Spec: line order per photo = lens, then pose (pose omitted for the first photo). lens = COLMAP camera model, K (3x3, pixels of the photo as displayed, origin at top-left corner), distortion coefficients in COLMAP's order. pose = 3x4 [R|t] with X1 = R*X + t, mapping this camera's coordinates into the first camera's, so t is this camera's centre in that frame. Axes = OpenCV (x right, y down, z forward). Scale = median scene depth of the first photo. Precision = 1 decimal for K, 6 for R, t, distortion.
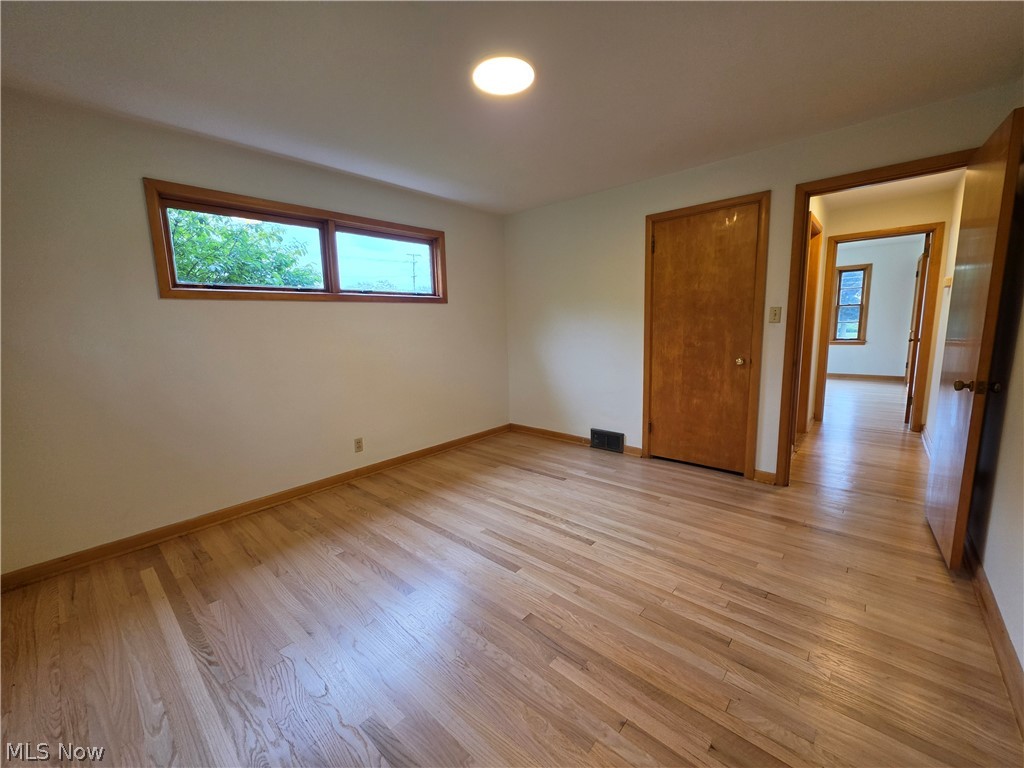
lens RADIAL K [[409.1, 0, 512.1], [0, 409.1, 382.2], [0, 0, 1]] dist [0.003547, -0.000154]
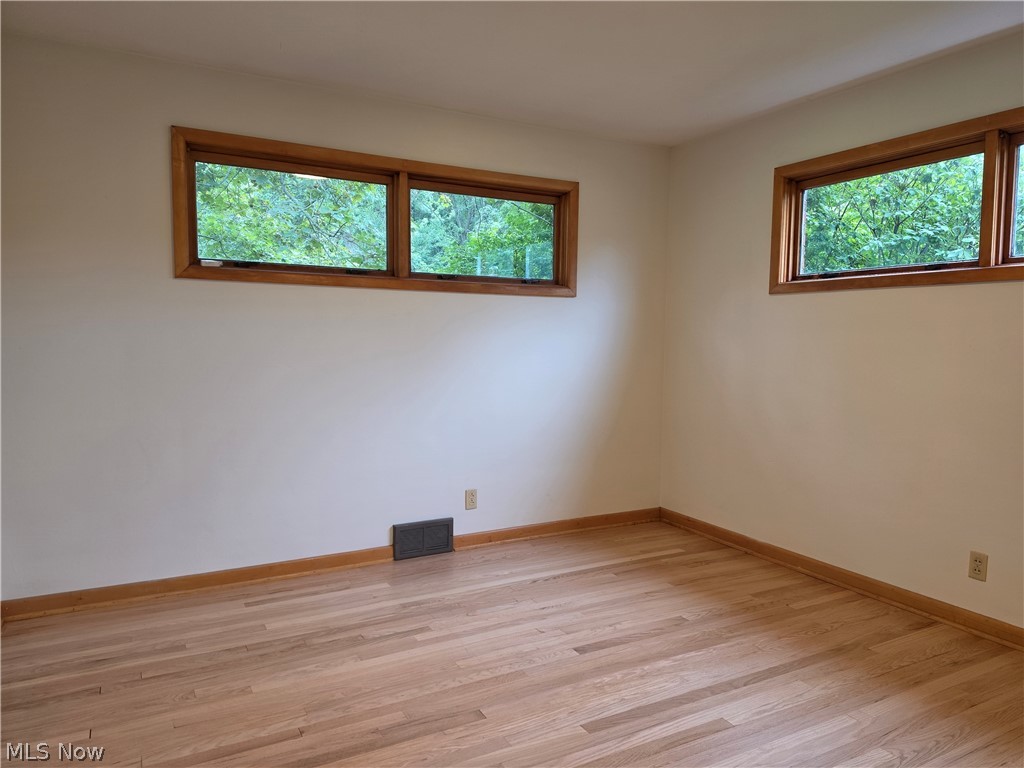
lens RADIAL K [[720.7, 0, 513.6], [0, 720.7, 382.5], [0, 0, 1]] dist [0.073458, -0.065537]
pose [[-0.341032, 0.087125, -0.936006, 0.825613], [-0.137918, 0.980284, 0.141497, -0.148429], [0.929880, 0.177347, -0.322292, 0.938661]]
